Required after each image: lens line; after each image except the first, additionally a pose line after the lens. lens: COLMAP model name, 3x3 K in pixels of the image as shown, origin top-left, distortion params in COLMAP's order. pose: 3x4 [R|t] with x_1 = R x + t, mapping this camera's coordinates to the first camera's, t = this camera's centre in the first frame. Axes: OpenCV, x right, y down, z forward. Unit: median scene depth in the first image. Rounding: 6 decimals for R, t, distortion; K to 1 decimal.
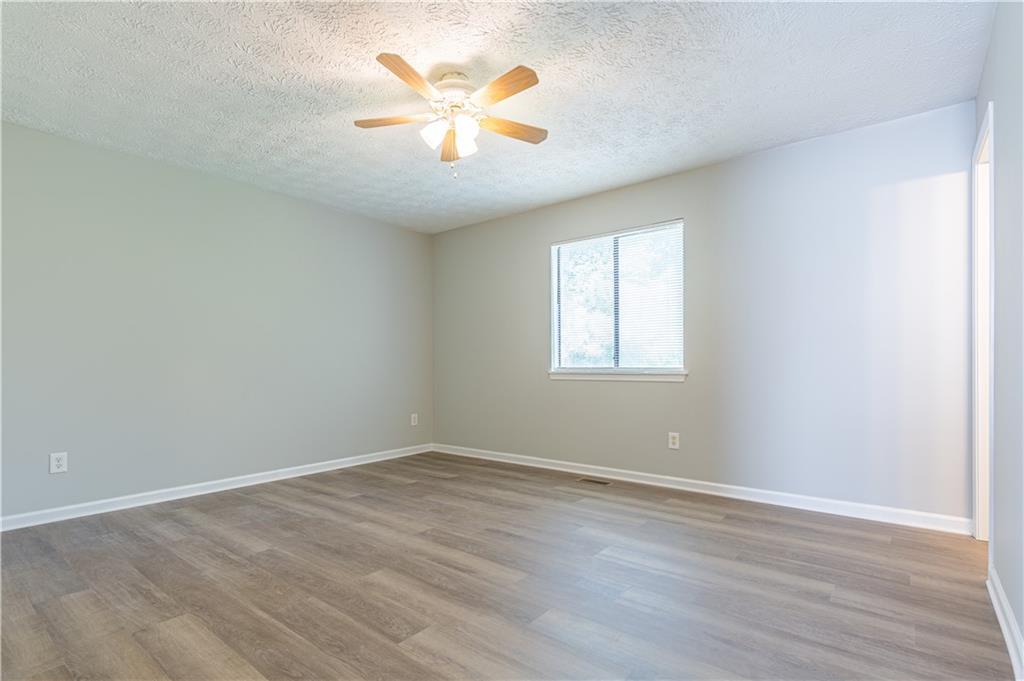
lens RADIAL K [[477.6, 0, 525.8], [0, 477.6, 371.5], [0, 0, 1]] dist [0.008493, -0.003042]
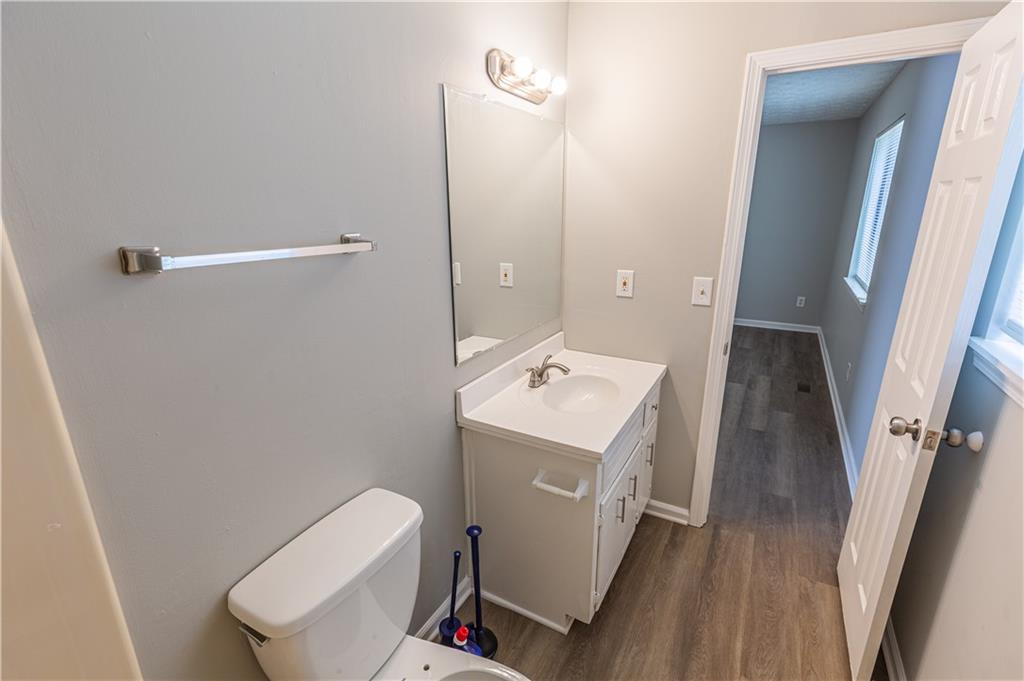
lens RADIAL K [[477.6, 0, 512.0], [0, 477.6, 344.7], [0, 0, 1]] dist [0.008493, -0.003042]
pose [[0.136271, 0.285080, -0.948768, 1.515312], [-0.010926, 0.958075, 0.286308, -0.232647], [0.990611, -0.028649, 0.133672, 0.308978]]
